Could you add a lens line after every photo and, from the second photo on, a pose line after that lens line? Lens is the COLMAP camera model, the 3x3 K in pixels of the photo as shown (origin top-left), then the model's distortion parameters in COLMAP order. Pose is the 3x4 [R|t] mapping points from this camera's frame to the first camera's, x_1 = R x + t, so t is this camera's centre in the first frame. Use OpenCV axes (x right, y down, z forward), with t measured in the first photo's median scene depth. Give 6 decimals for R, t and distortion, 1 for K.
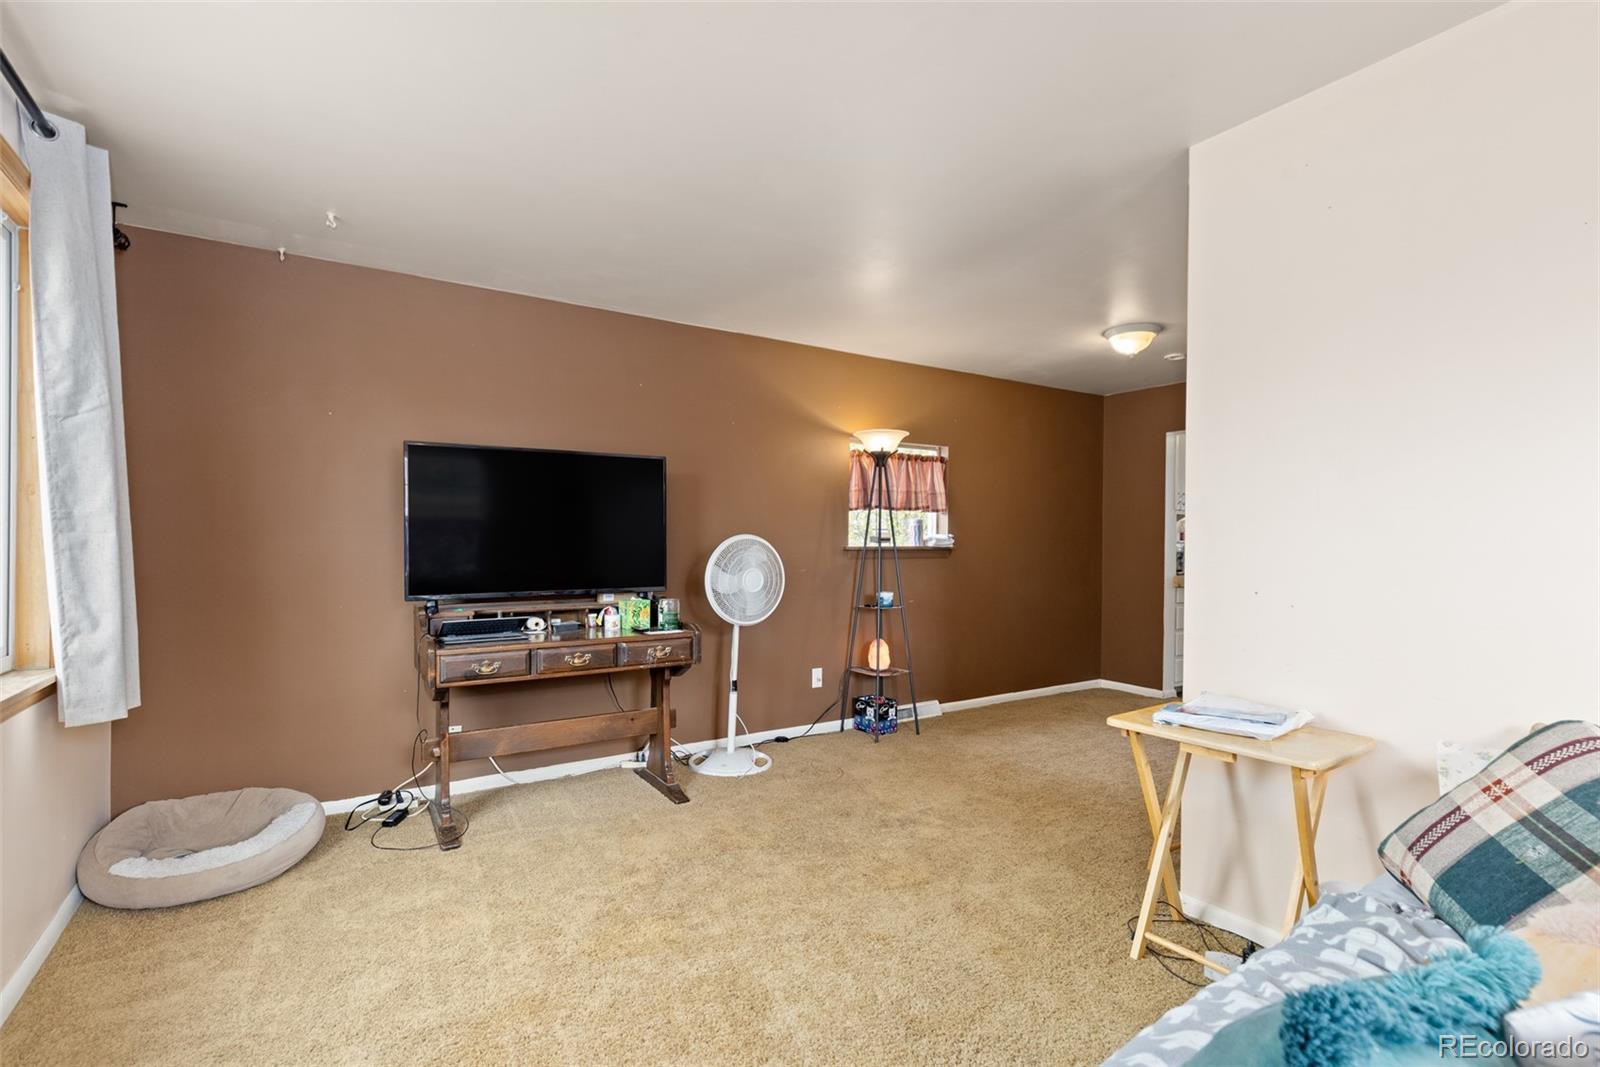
lens RADIAL K [[732.7, 0, 792.1], [0, 732.7, 542.3], [0, 0, 1]] dist [0.012018, 0.000284]
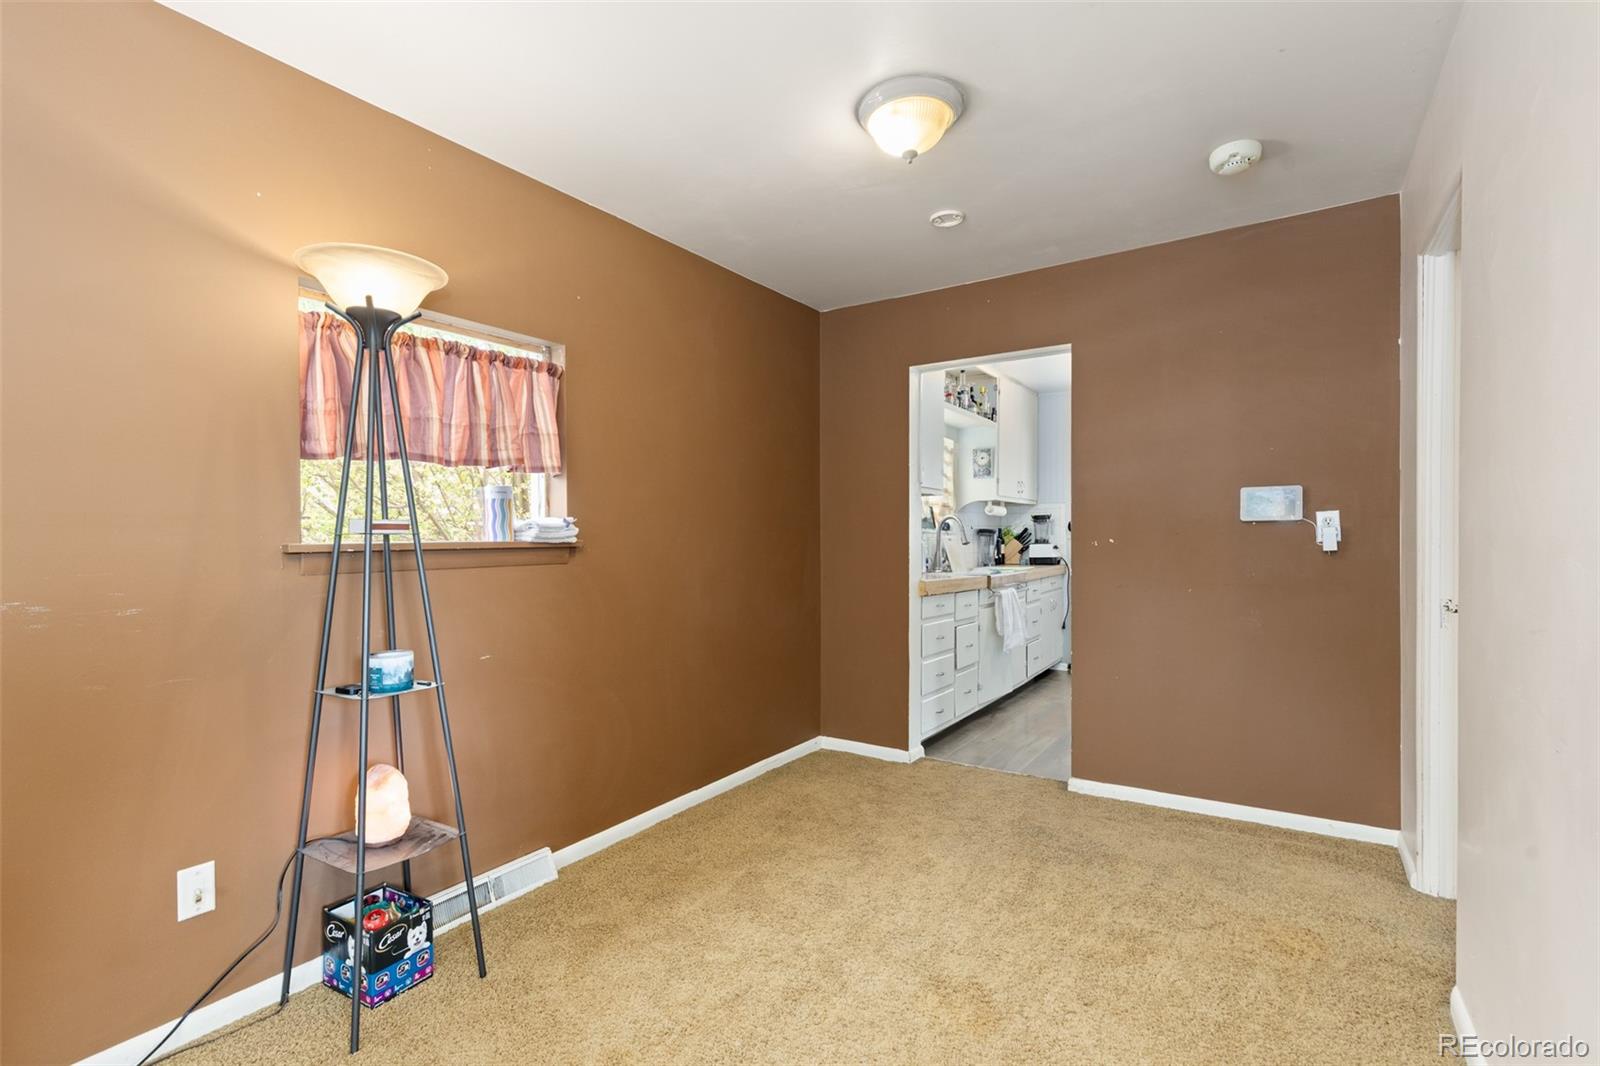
lens RADIAL K [[732.7, 0, 794.1], [0, 732.7, 552.5], [0, 0, 1]] dist [0.012018, 0.000284]
pose [[0.909665, -0.020242, 0.414848, 0.154475], [0.010746, 0.999624, 0.025213, 0.002760], [-0.415203, -0.018478, 0.909541, 0.502249]]
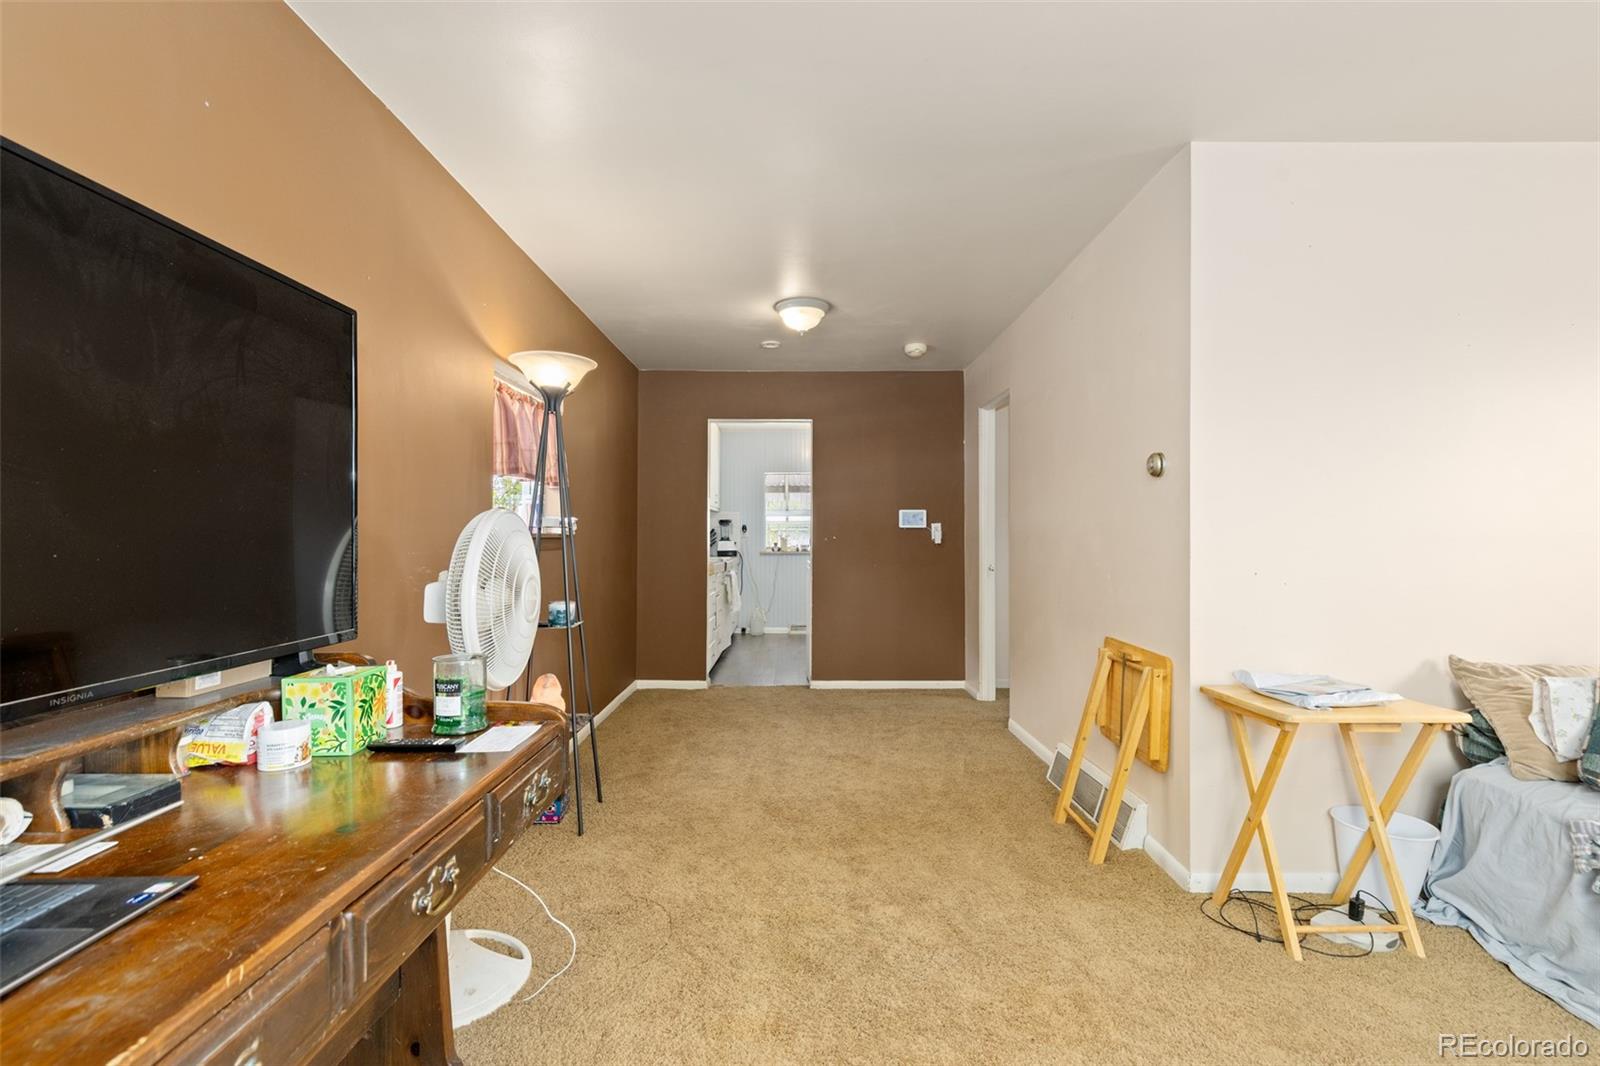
lens RADIAL K [[732.7, 0, 769.0], [0, 732.7, 534.3], [0, 0, 1]] dist [0.012018, 0.000284]
pose [[0.541139, -0.000886, 0.840933, -0.311106], [-0.002635, 0.999993, 0.002749, 0.004084], [-0.840929, -0.003703, 0.541133, 0.459940]]
